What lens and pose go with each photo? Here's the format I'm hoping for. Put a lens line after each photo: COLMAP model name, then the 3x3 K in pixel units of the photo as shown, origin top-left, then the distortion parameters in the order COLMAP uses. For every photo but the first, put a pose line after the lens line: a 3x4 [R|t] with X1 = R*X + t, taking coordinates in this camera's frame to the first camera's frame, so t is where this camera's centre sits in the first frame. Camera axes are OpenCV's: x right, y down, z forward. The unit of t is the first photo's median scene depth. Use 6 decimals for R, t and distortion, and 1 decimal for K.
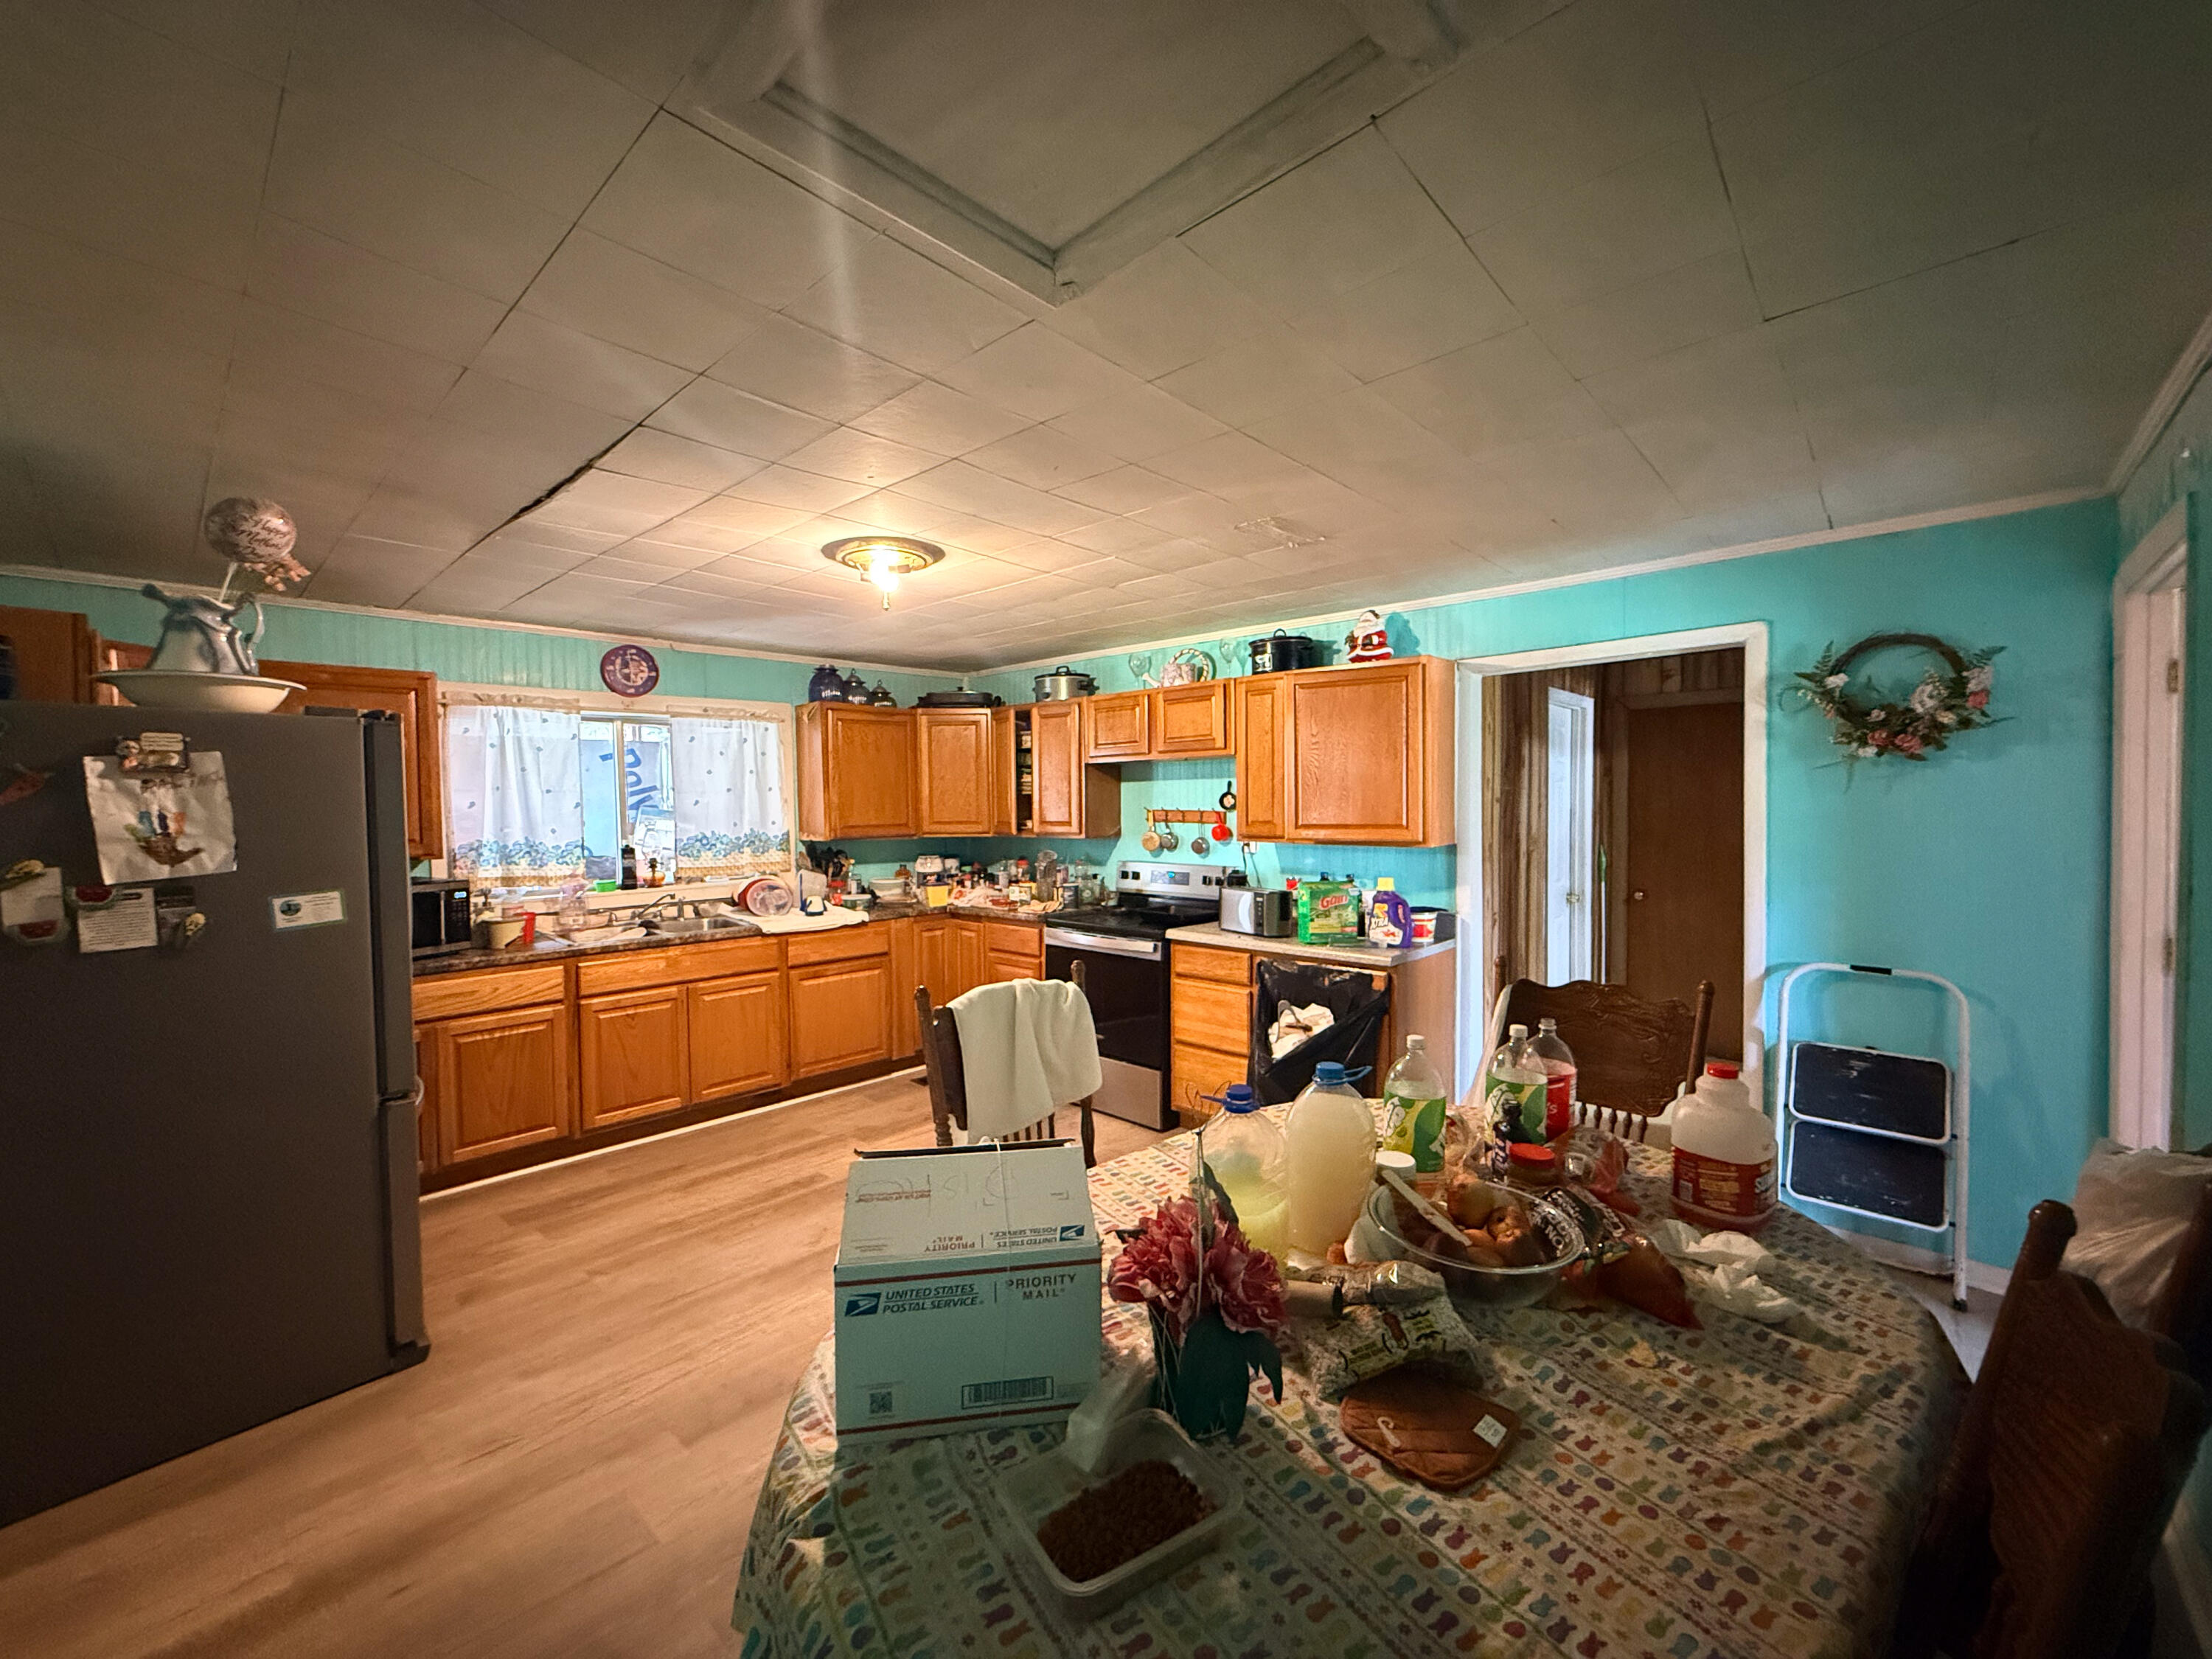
lens RADIAL K [[885.0, 0, 1107.6], [0, 885.0, 827.9], [0, 0, 1]] dist [-0.000365, 0.000001]
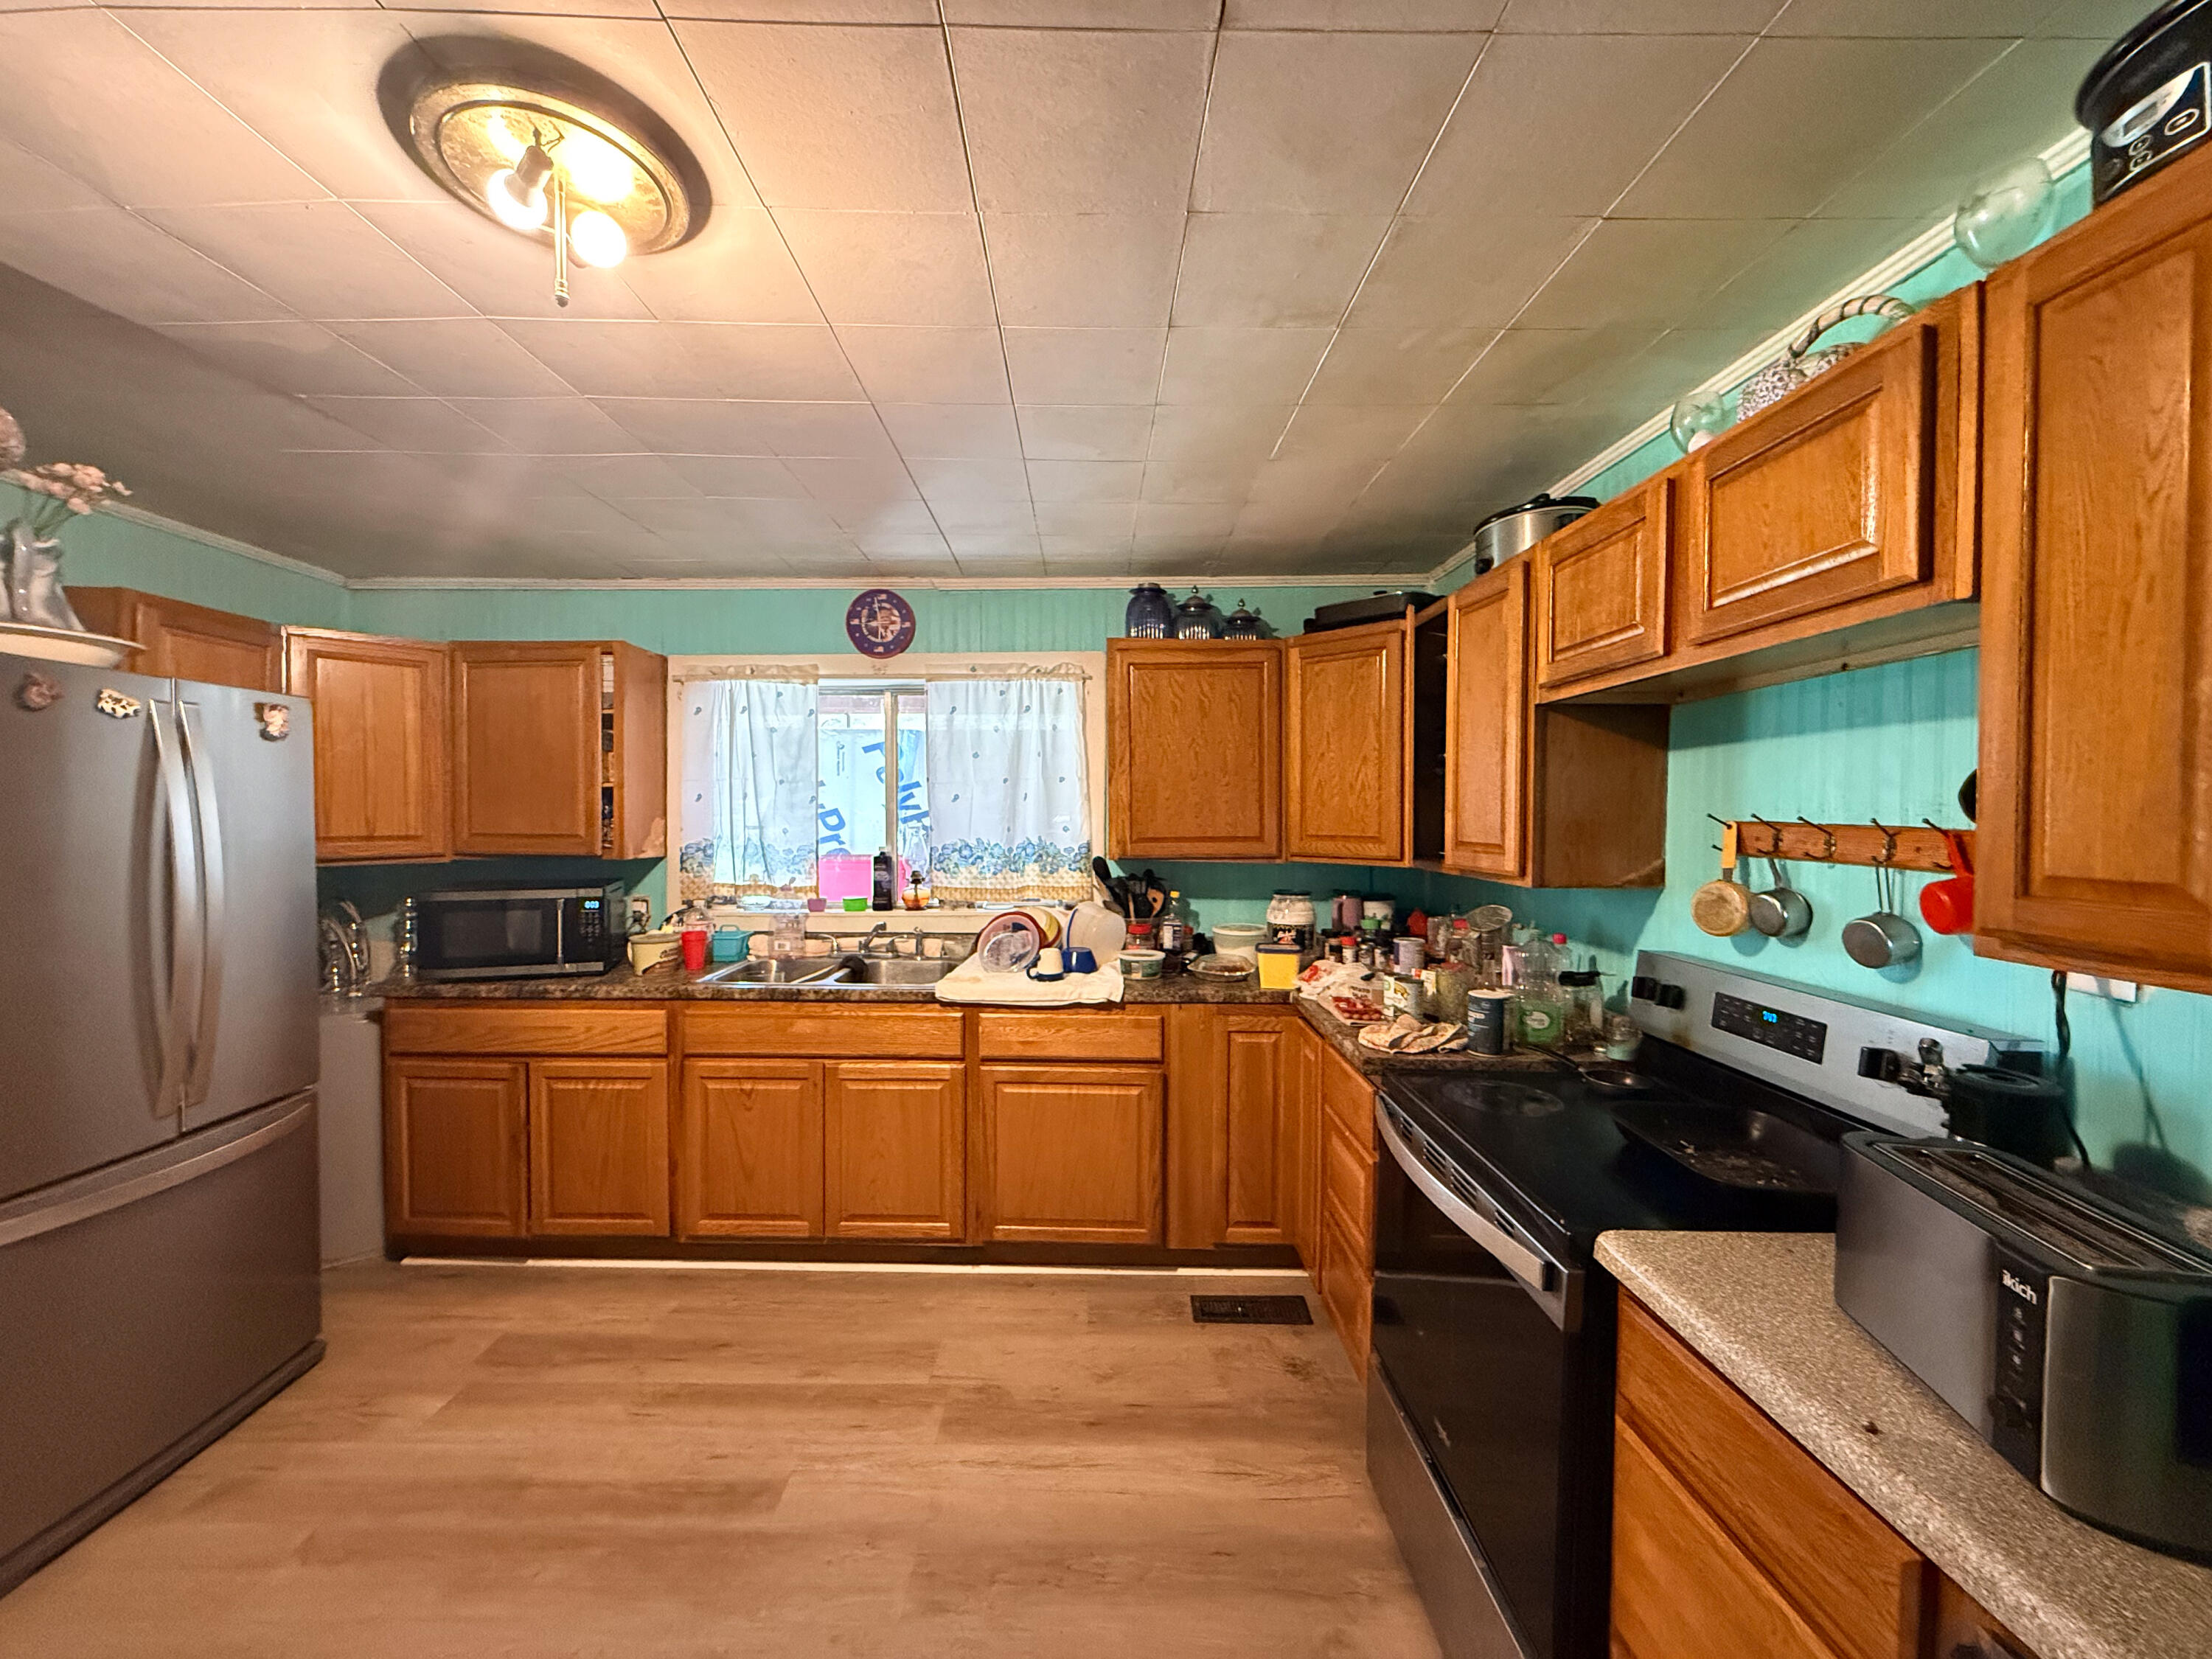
lens RADIAL K [[885.0, 0, 1103.7], [0, 885.0, 828.2], [0, 0, 1]] dist [-0.000365, 0.000001]
pose [[0.683149, 0.026326, -0.729804, 0.145850], [-0.032576, 0.999454, 0.005560, -0.011808], [0.729552, 0.019976, 0.683634, 0.599891]]
